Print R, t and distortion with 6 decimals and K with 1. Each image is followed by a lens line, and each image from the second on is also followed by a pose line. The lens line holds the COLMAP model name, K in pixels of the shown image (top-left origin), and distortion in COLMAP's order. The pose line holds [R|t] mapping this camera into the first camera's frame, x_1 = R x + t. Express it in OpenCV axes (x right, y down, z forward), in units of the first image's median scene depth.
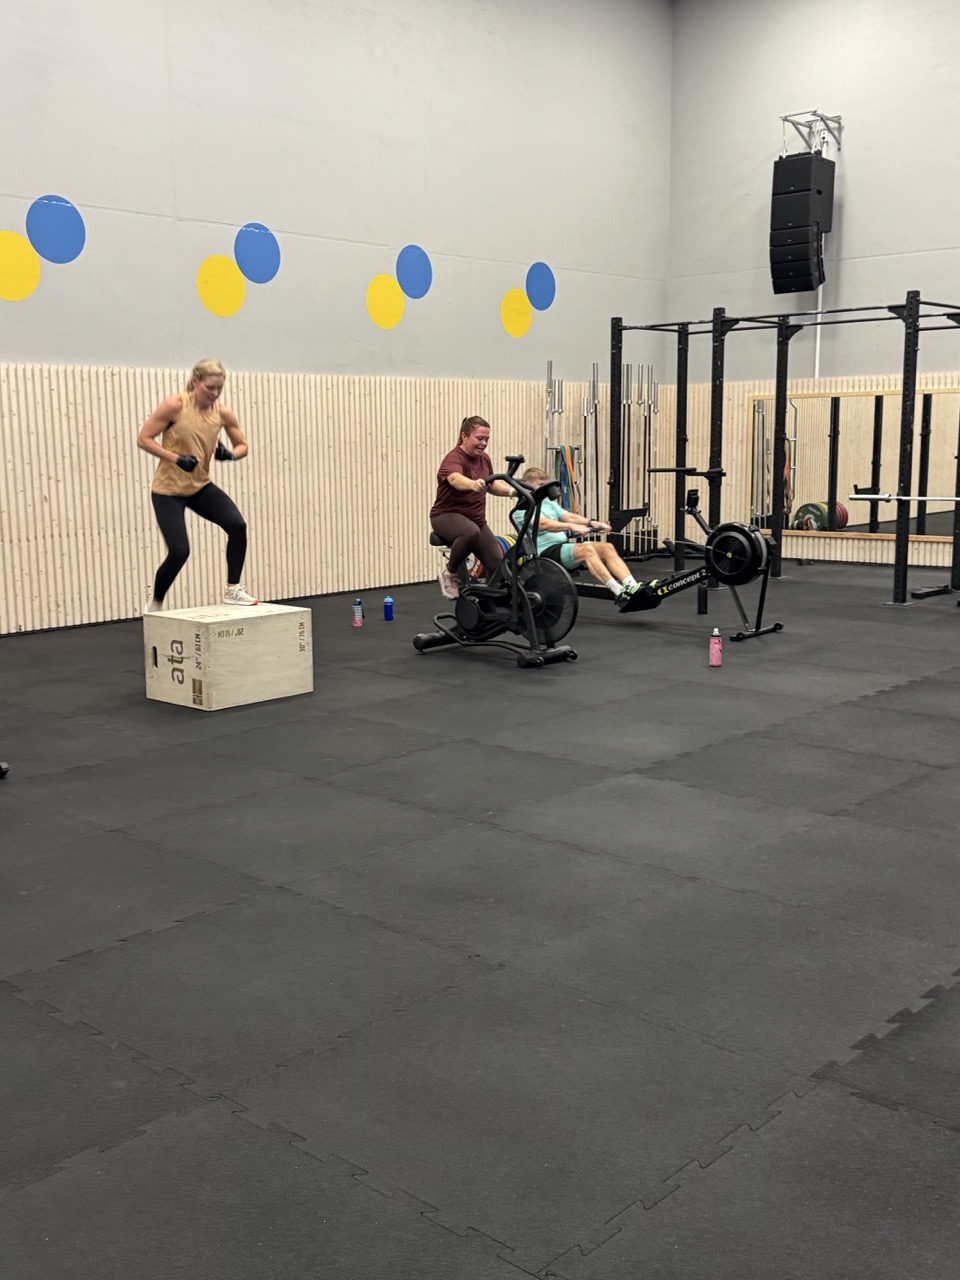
lens RADIAL K [[1308.3, 0, 470.9], [0, 1308.3, 621.1], [0, 0, 1]] dist [0.235117, -0.646002]
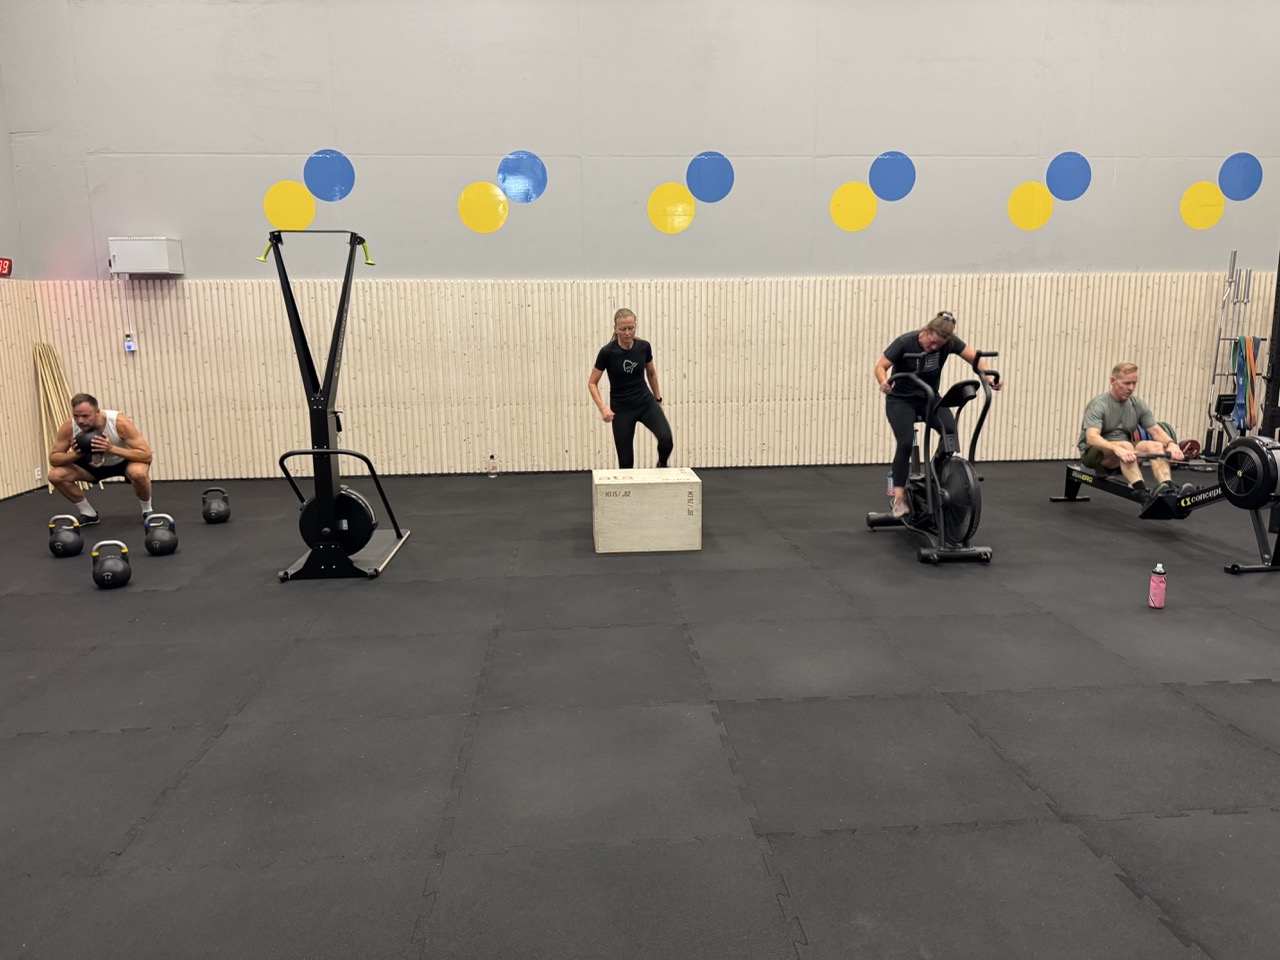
lens RADIAL K [[885.1, 0, 640.0], [0, 885.1, 480.0], [0, 0, 1]] dist [0.092298, -0.145071]
pose [[0.734488, 0.120685, -0.667804, 0.269192], [-0.093686, 0.992670, 0.076353, -0.048094], [0.672123, 0.006483, 0.740411, 0.270981]]
